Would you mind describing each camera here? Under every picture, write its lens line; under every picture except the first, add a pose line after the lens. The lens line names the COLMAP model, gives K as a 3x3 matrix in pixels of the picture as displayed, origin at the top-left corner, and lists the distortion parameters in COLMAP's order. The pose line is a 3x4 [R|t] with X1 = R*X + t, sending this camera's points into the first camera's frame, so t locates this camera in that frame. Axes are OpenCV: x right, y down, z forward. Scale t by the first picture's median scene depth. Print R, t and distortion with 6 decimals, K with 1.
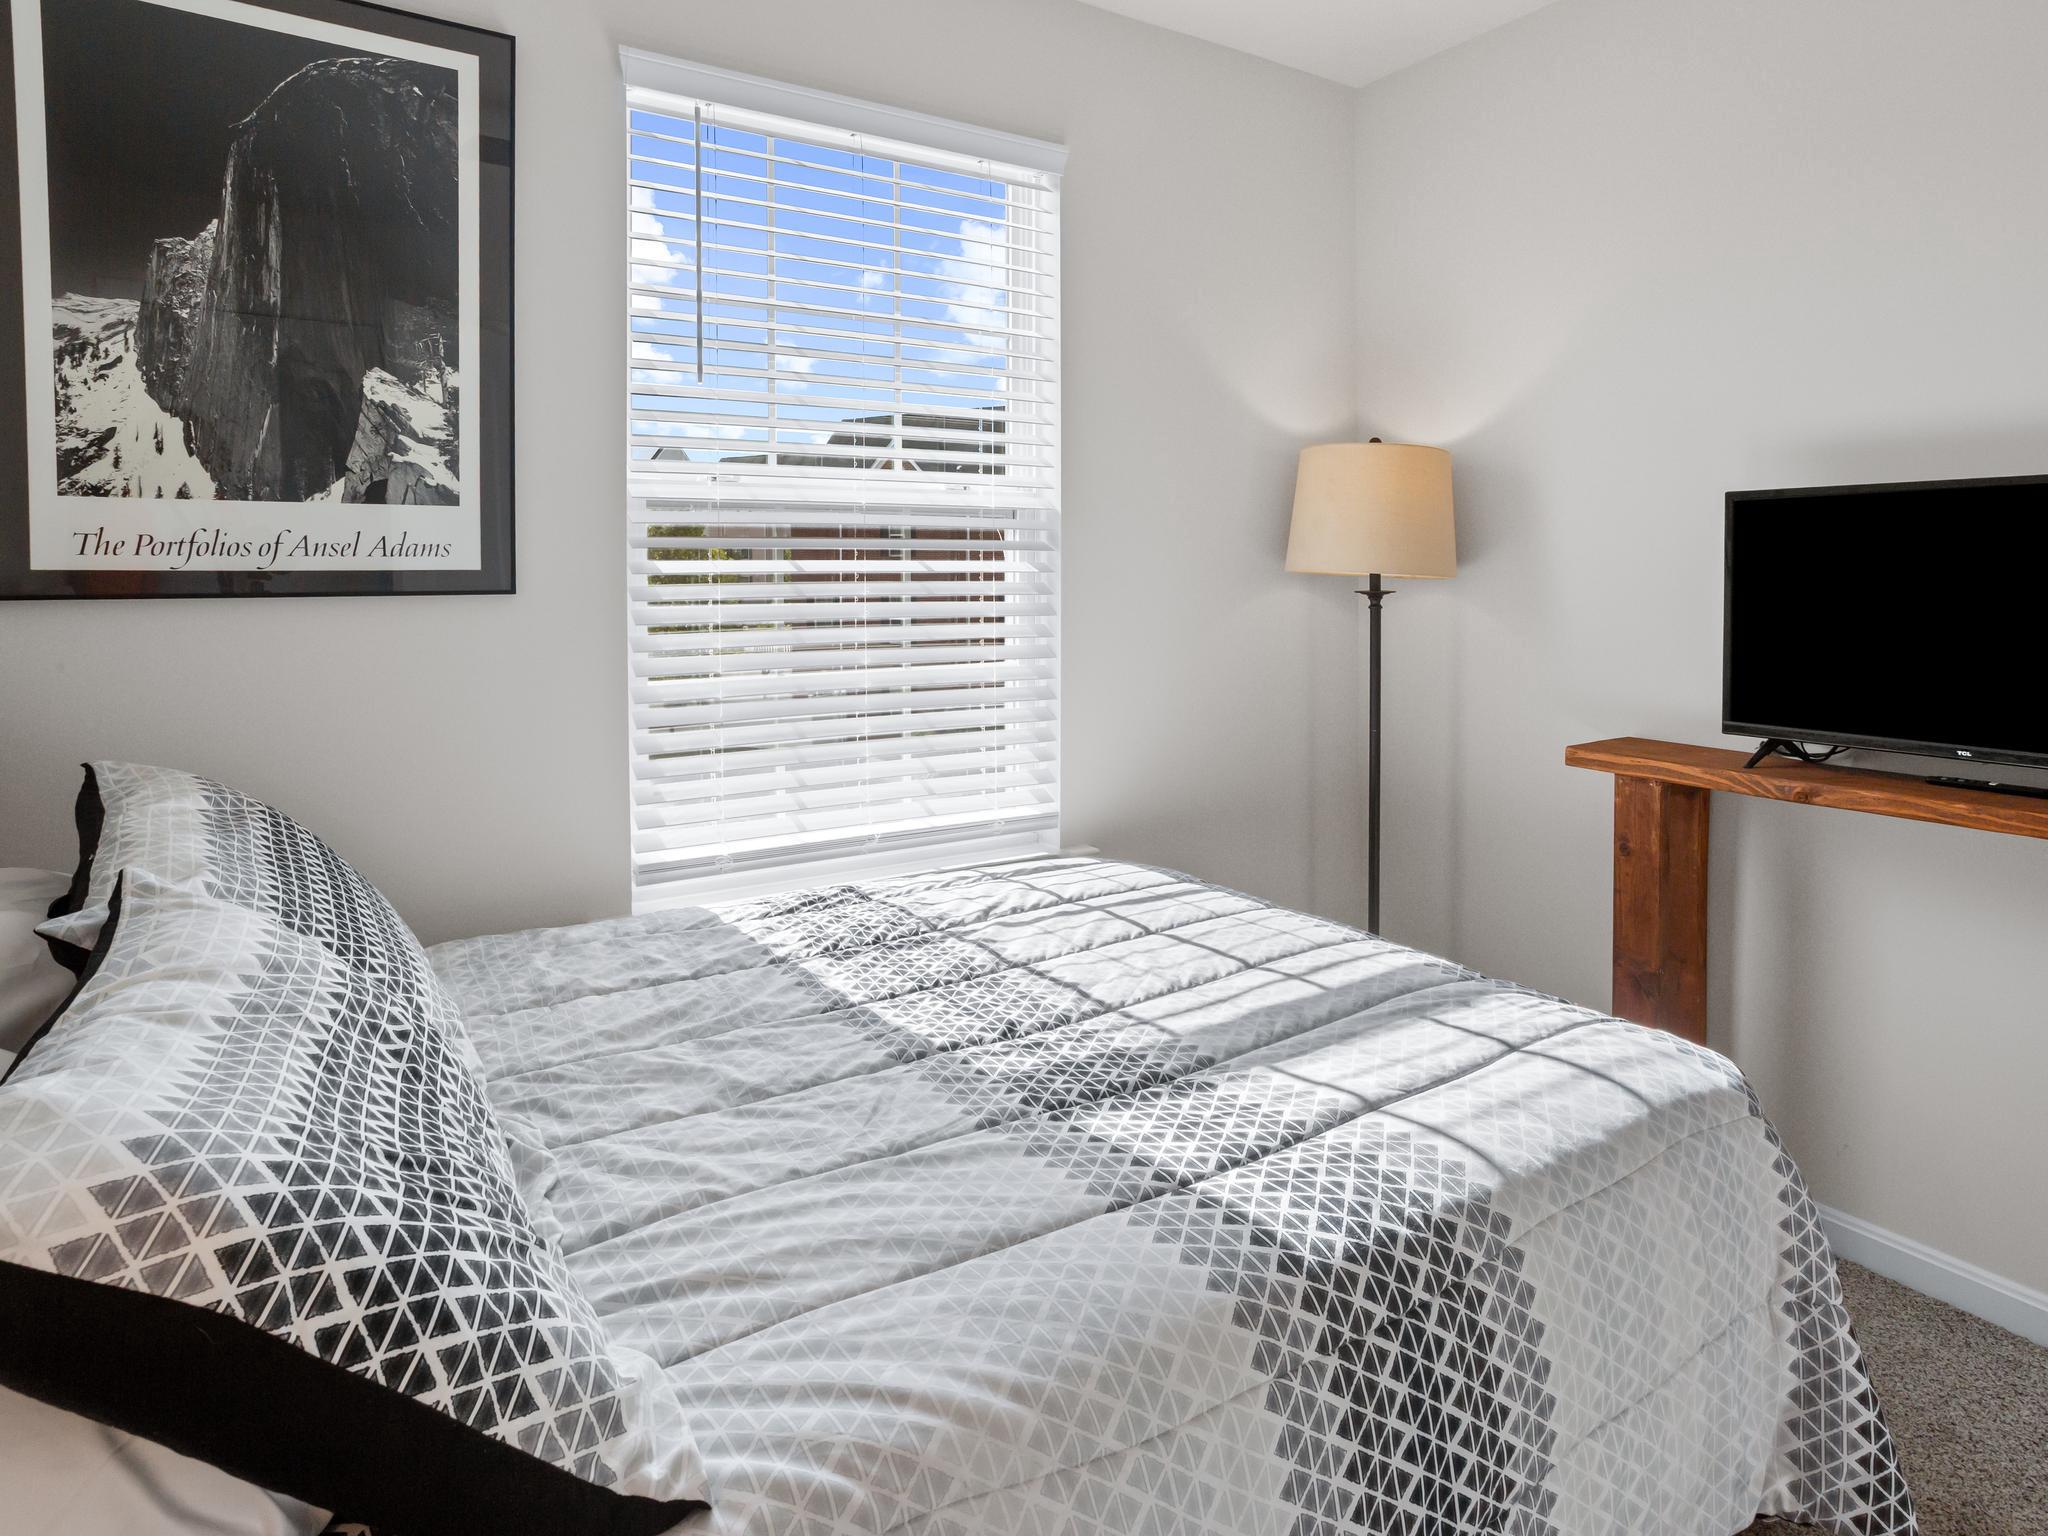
lens RADIAL K [[1158.9, 0, 1031.5], [0, 1158.9, 661.0], [0, 0, 1]] dist [-0.043542, 0.030807]
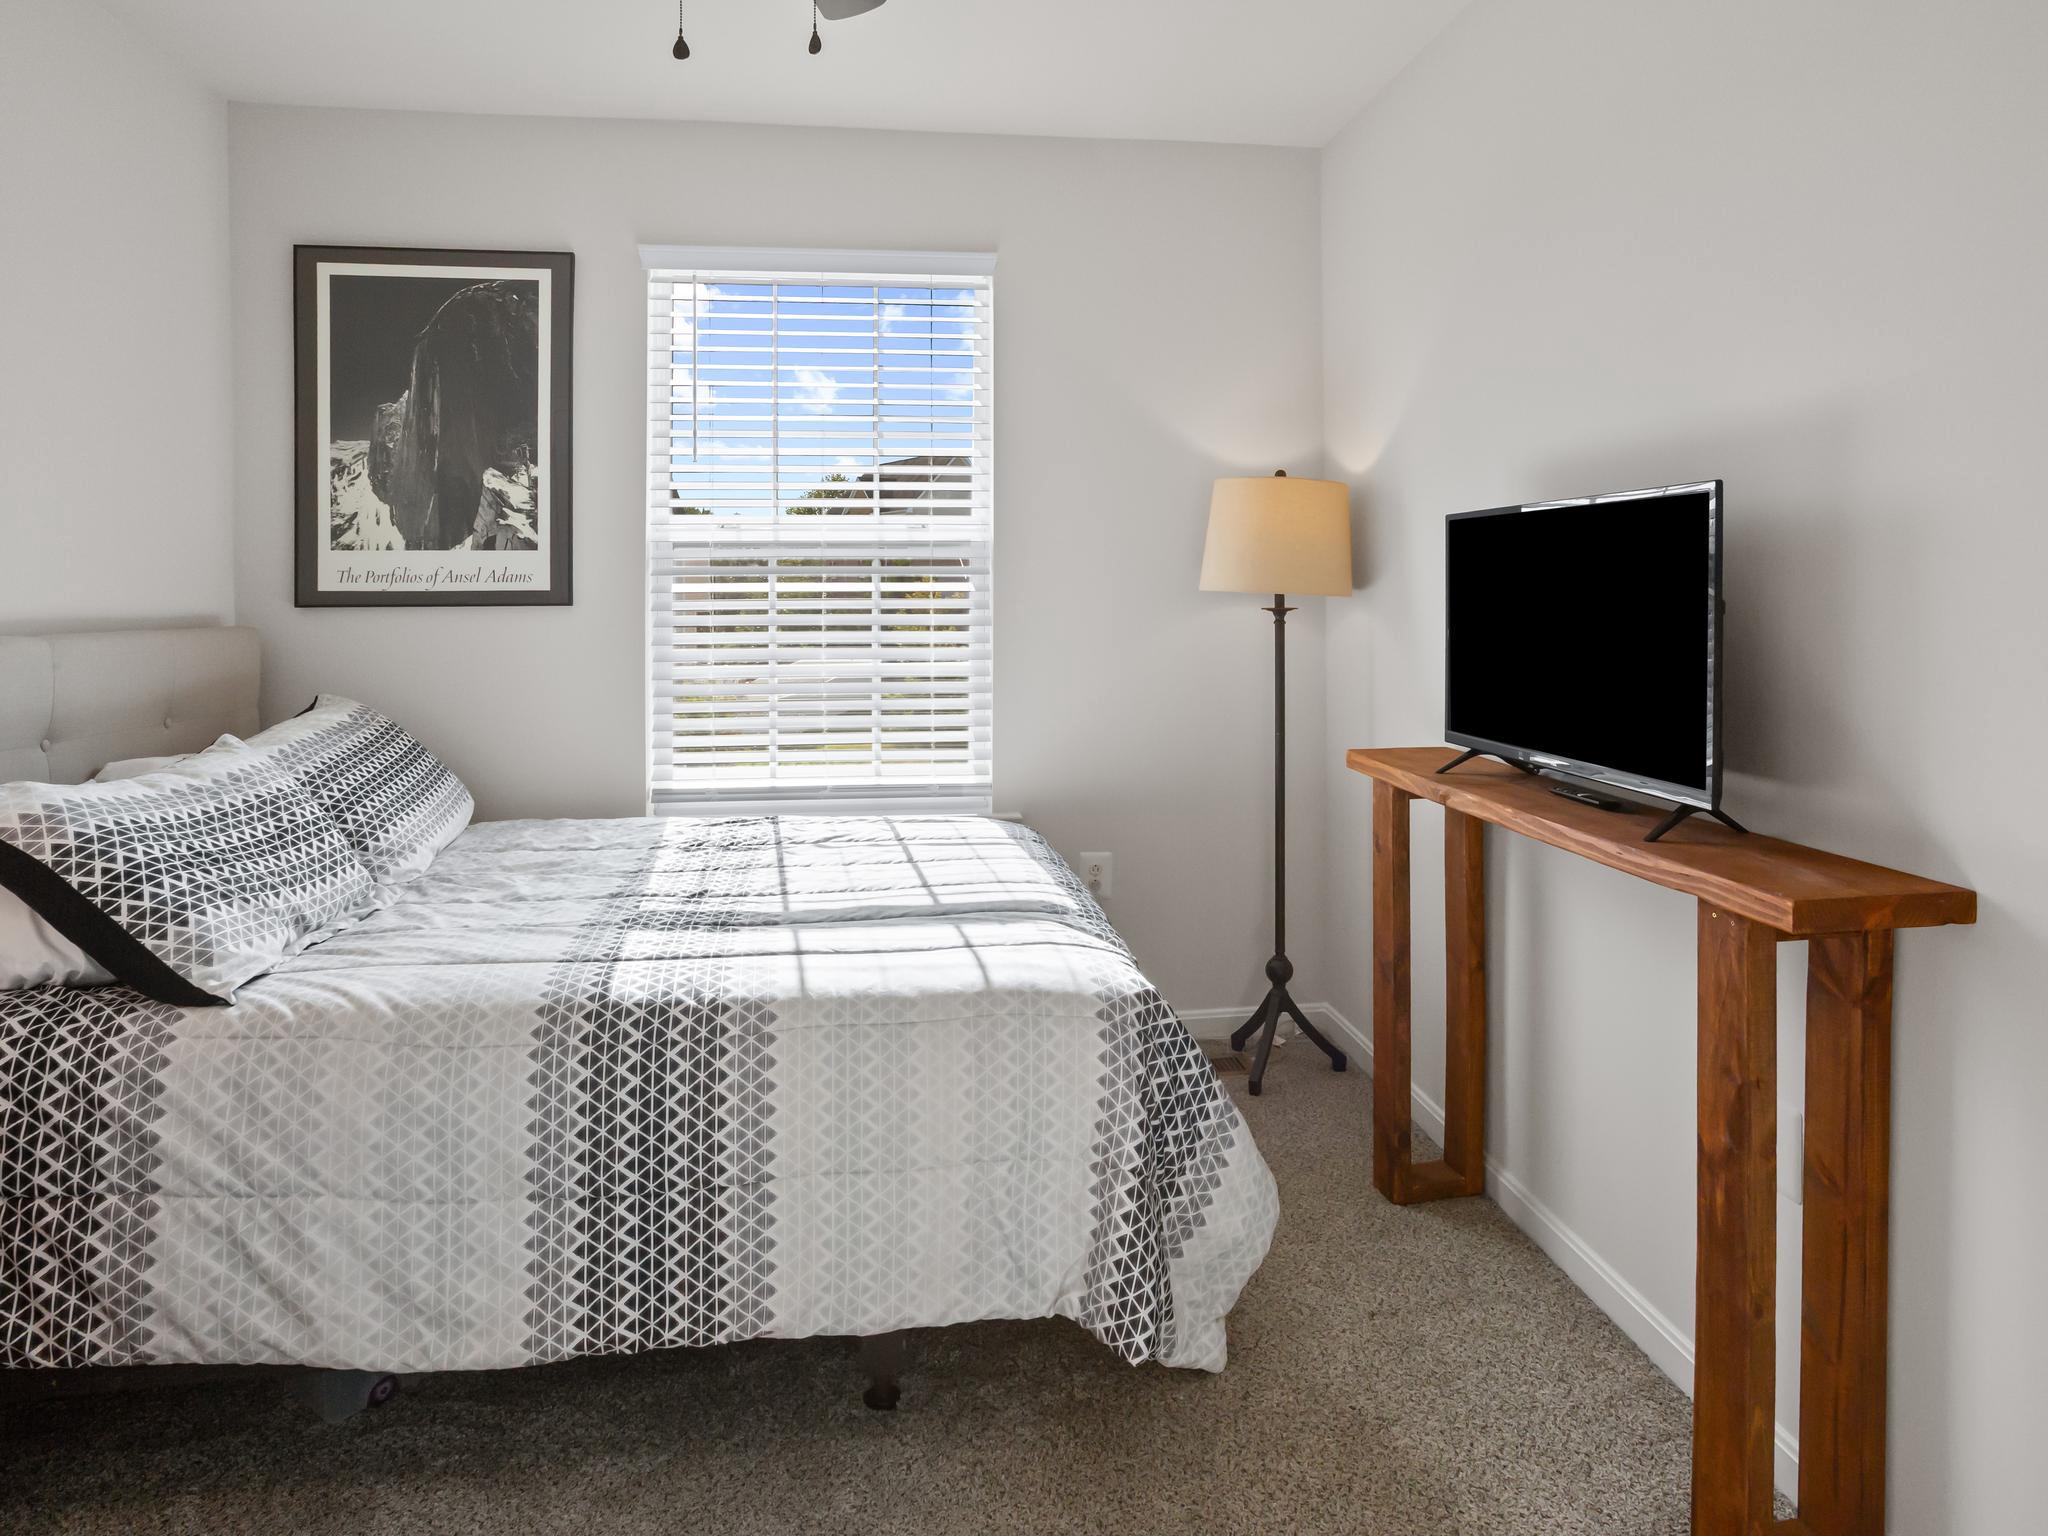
lens RADIAL K [[1158.9, 0, 1031.5], [0, 1158.9, 661.0], [0, 0, 1]] dist [-0.043542, 0.030807]
pose [[0.903145, 0.026238, -0.428533, 0.836088], [-0.032062, 0.999466, -0.006376, 0.007245], [0.428136, 0.019499, 0.903504, -0.153856]]
